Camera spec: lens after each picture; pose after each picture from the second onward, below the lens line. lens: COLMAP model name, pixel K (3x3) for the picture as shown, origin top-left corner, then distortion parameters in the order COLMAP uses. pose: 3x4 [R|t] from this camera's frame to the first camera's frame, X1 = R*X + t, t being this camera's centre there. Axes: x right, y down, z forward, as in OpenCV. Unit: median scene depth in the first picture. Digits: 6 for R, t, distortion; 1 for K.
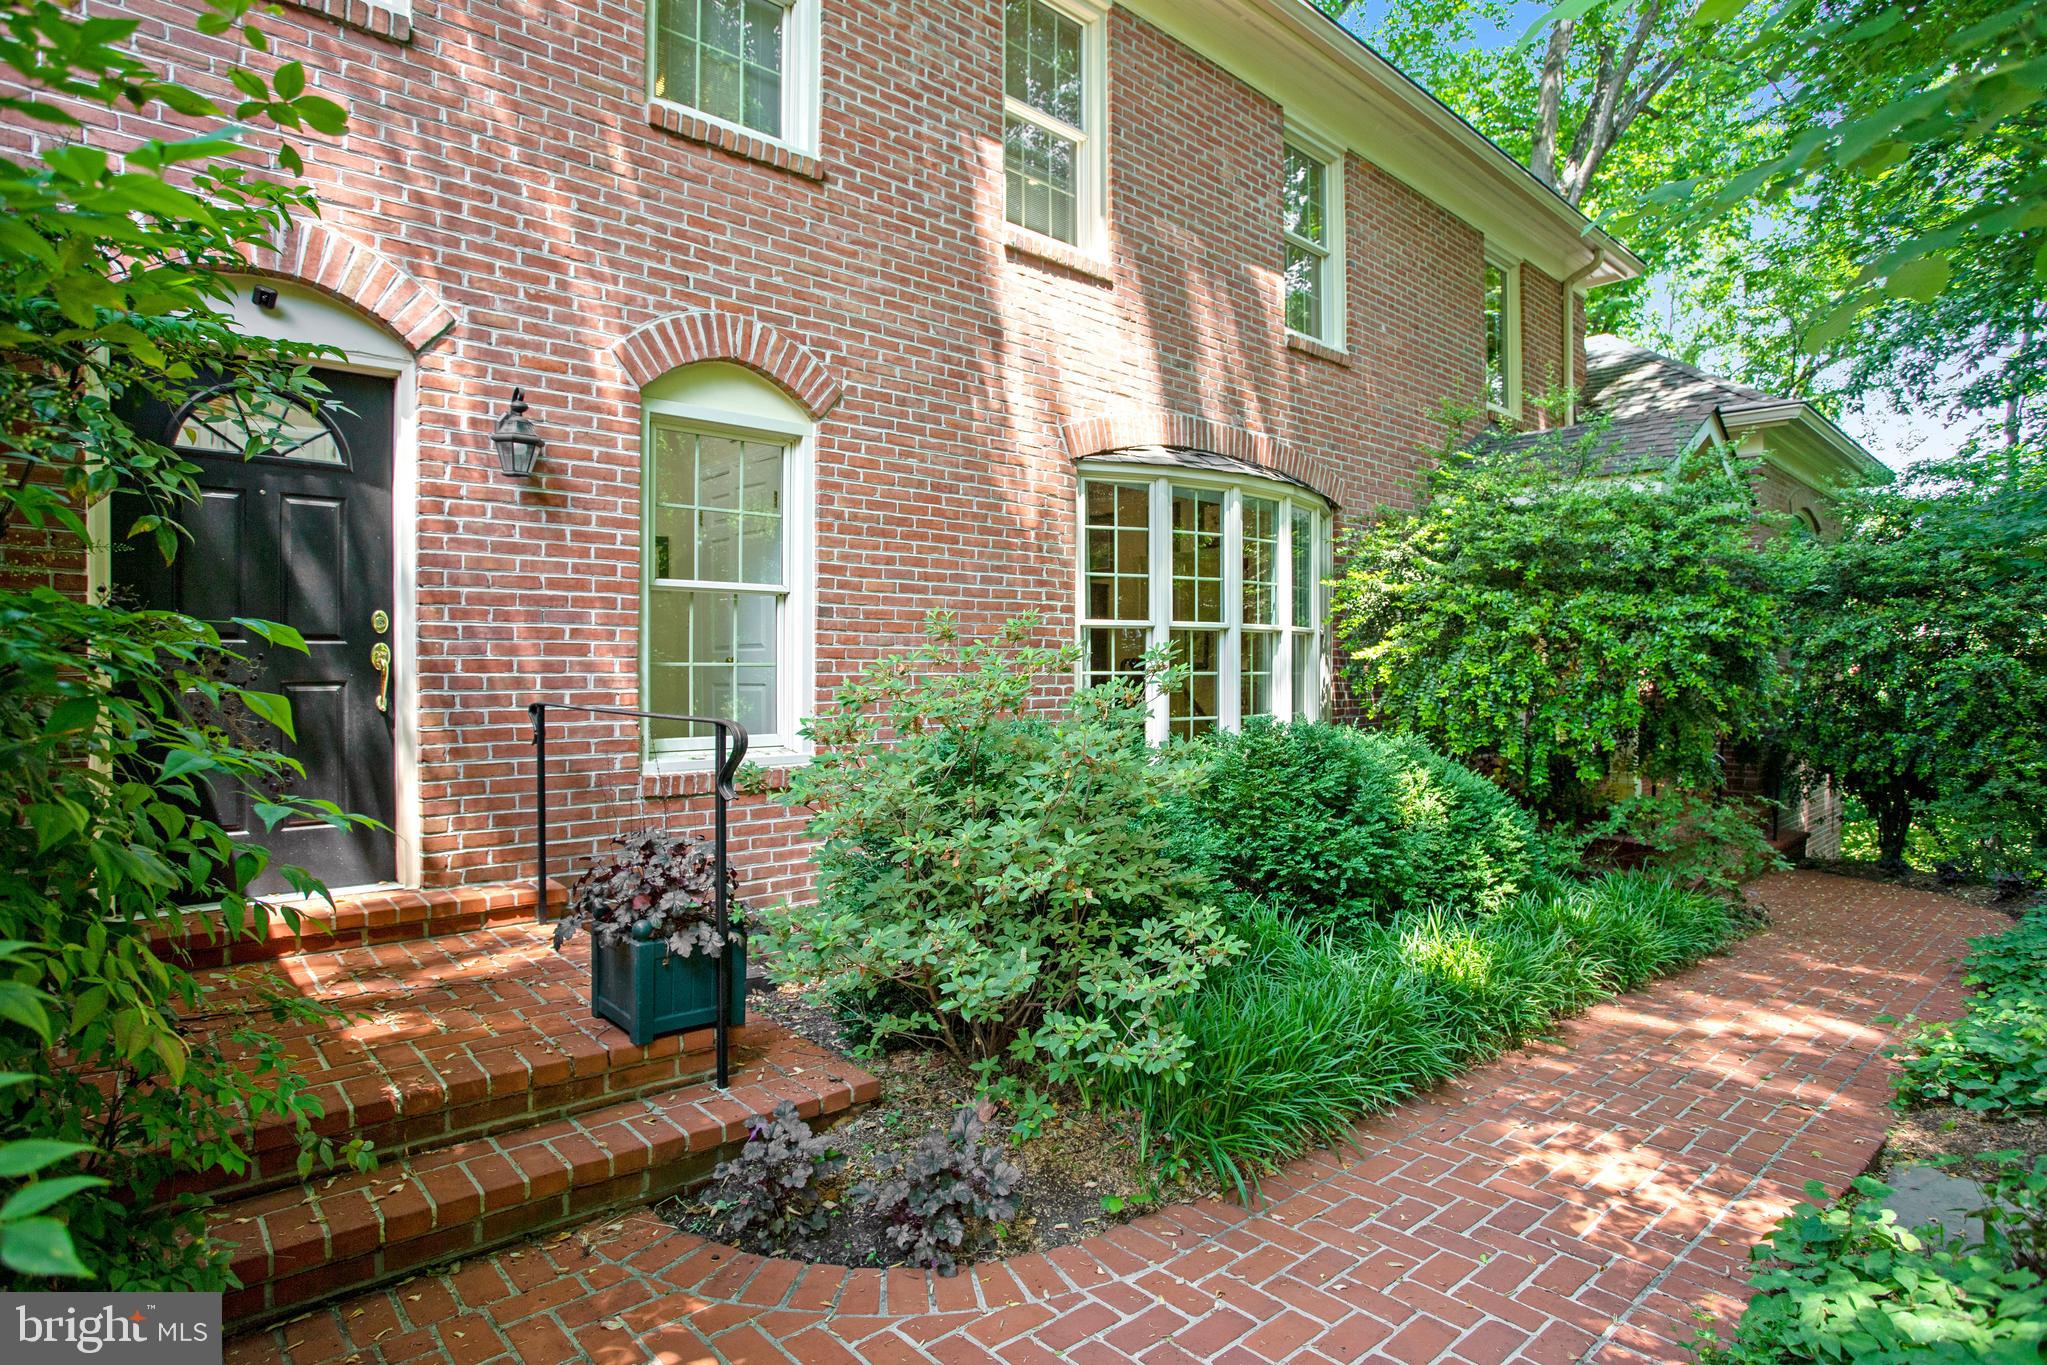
lens RADIAL K [[1113.3, 0, 1020.9], [0, 1113.3, 624.5], [0, 0, 1]] dist [-0.065510, 0.030881]
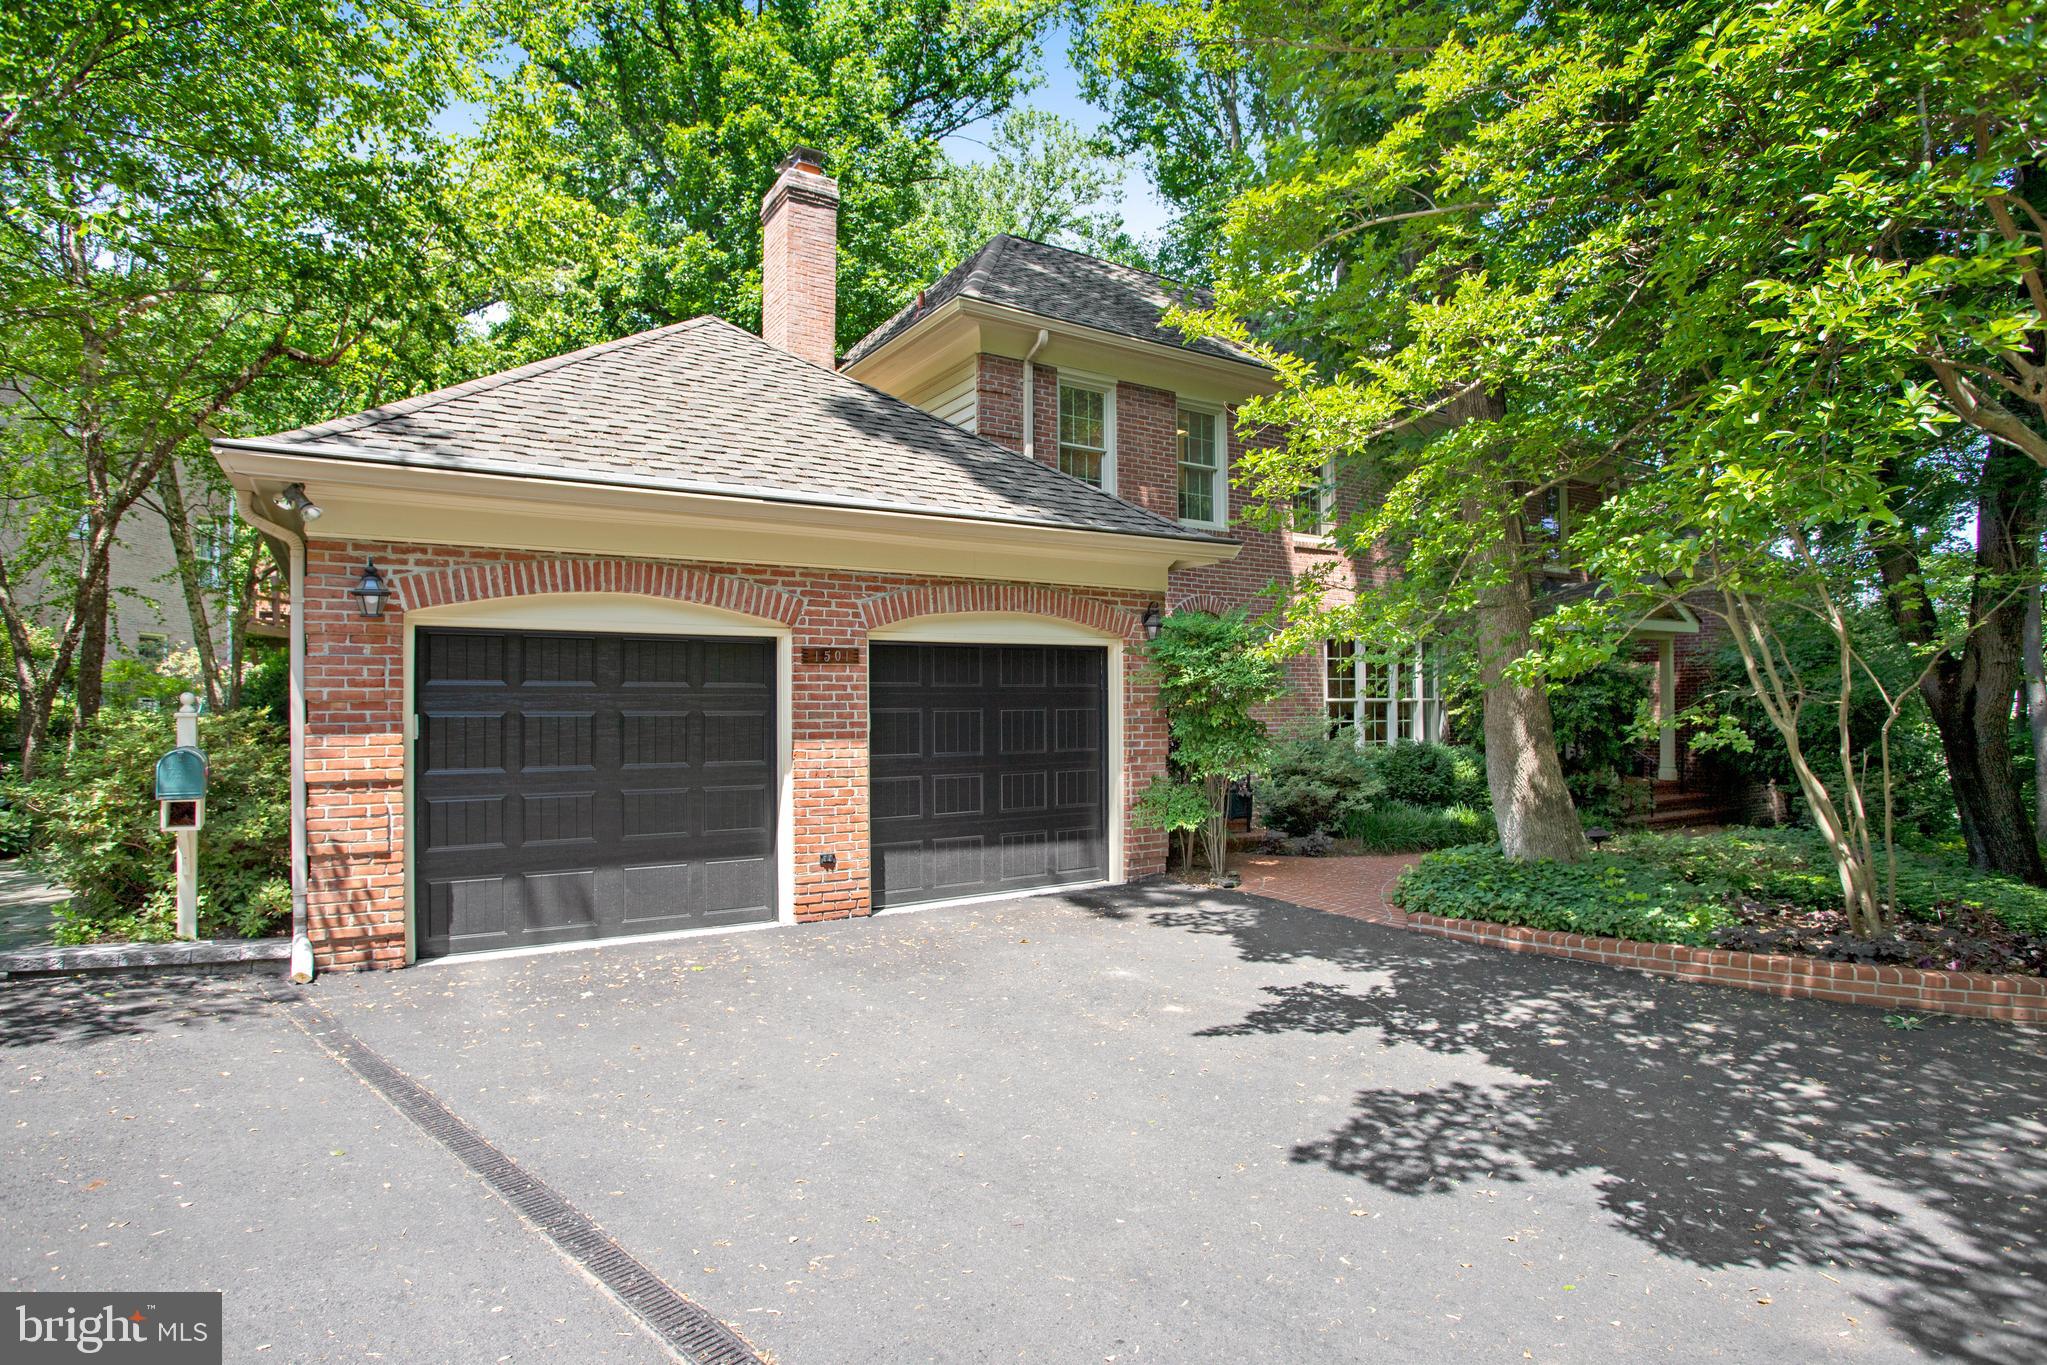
lens RADIAL K [[1113.3, 0, 1020.9], [0, 1113.3, 624.5], [0, 0, 1]] dist [-0.065510, 0.030881]
pose [[0.986431, -0.016867, -0.163310, -0.194514], [0.011027, 0.999269, -0.036601, -0.081141], [0.163808, 0.034303, 0.985896, -1.398632]]
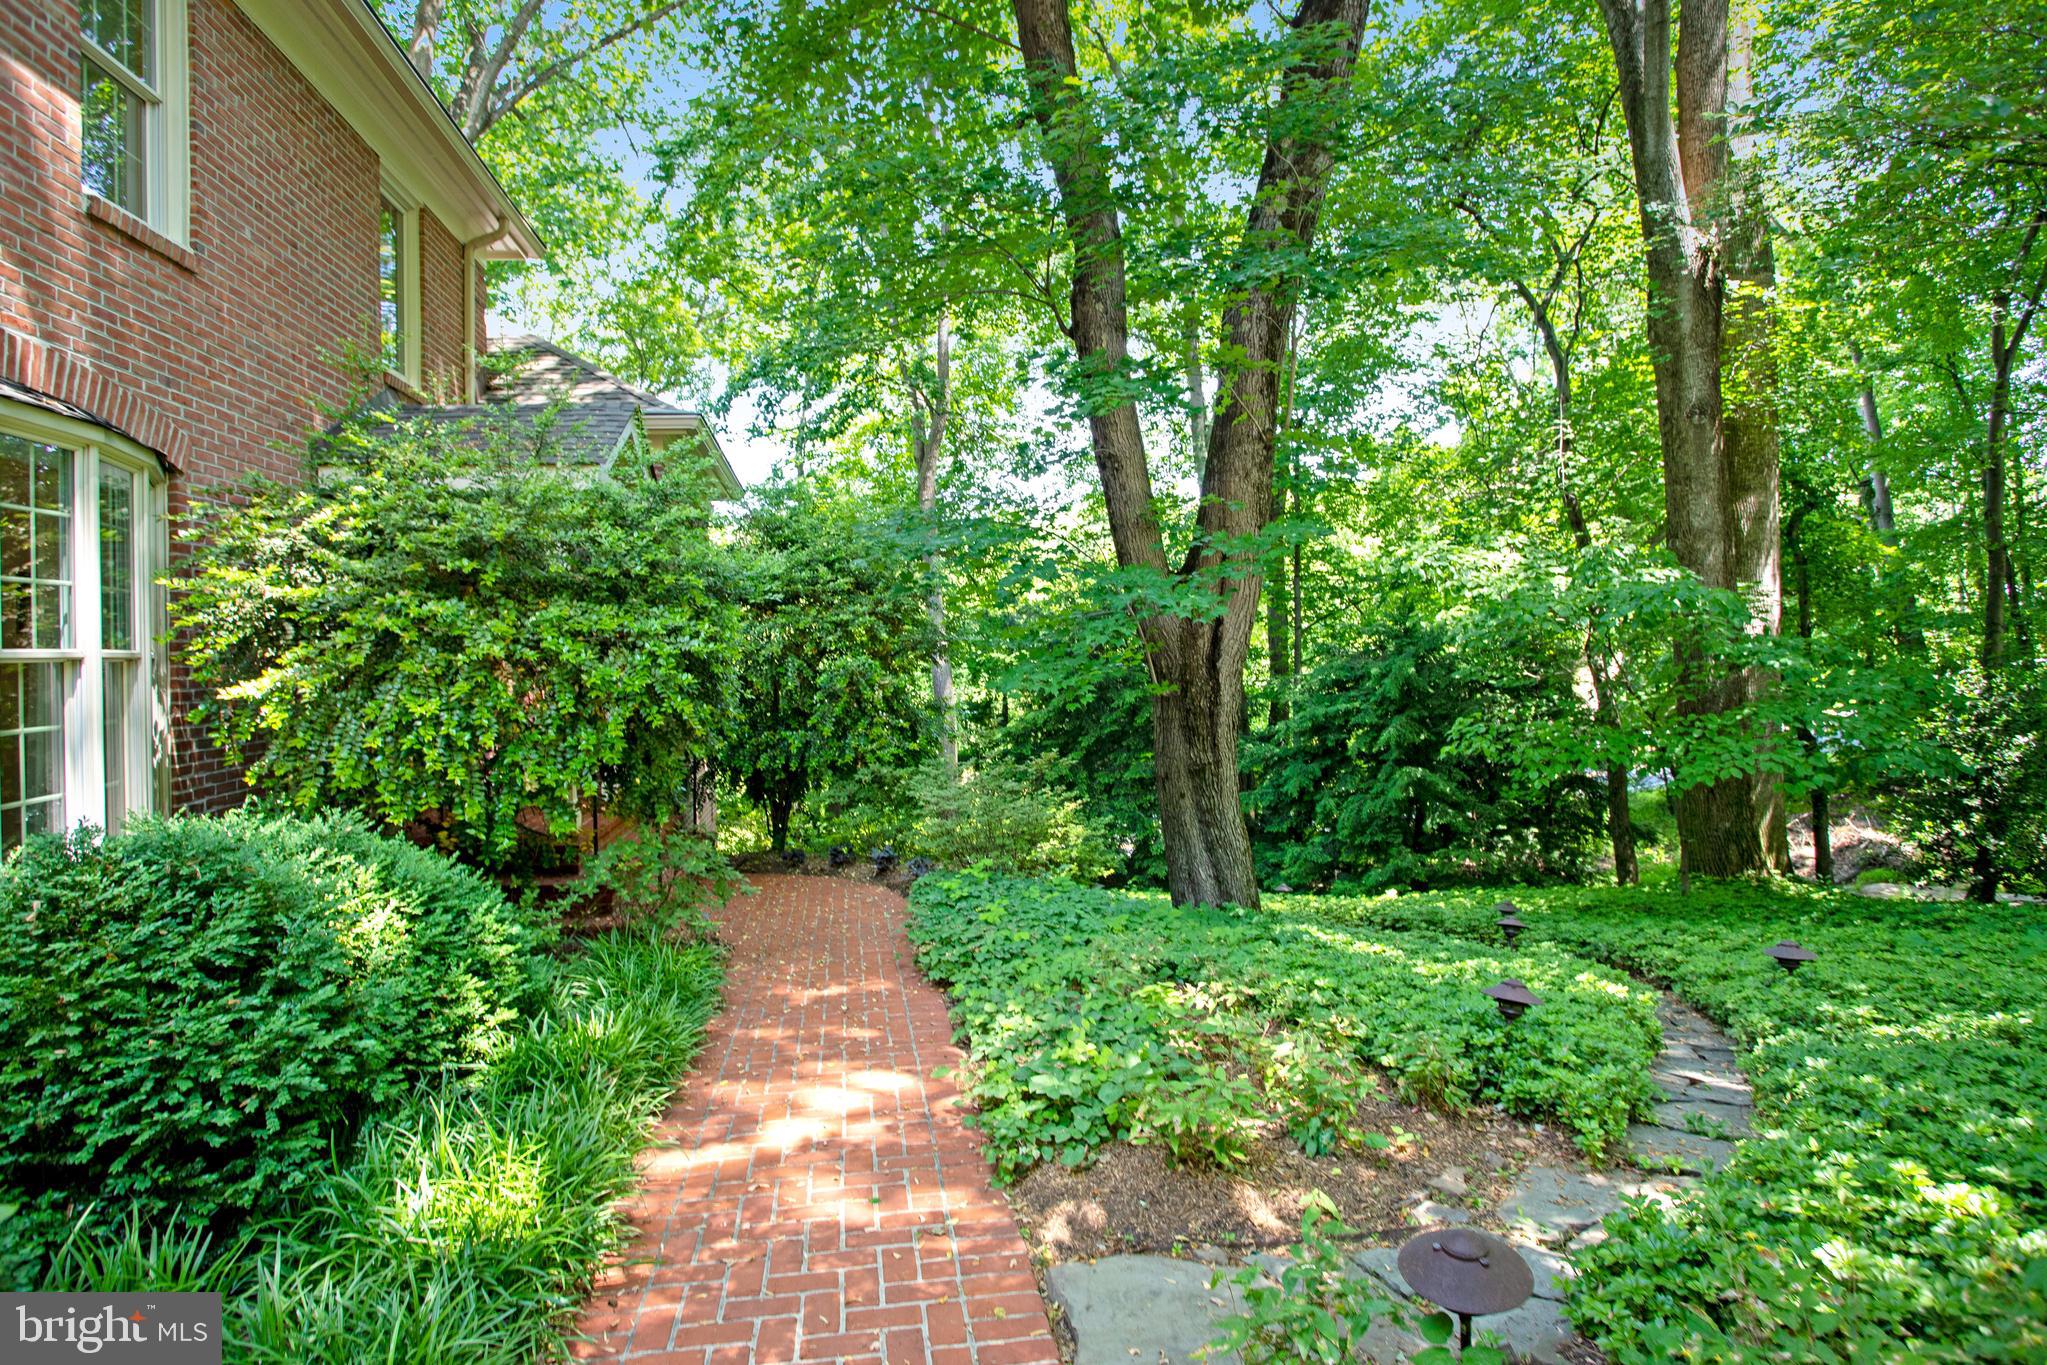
lens RADIAL K [[1113.3, 0, 1020.9], [0, 1113.3, 624.5], [0, 0, 1]] dist [-0.065510, 0.030881]
pose [[0.563057, -0.008601, 0.826374, 0.034879], [0.006652, 0.999961, 0.005875, -0.014896], [-0.826392, 0.002189, 0.563092, 0.247714]]
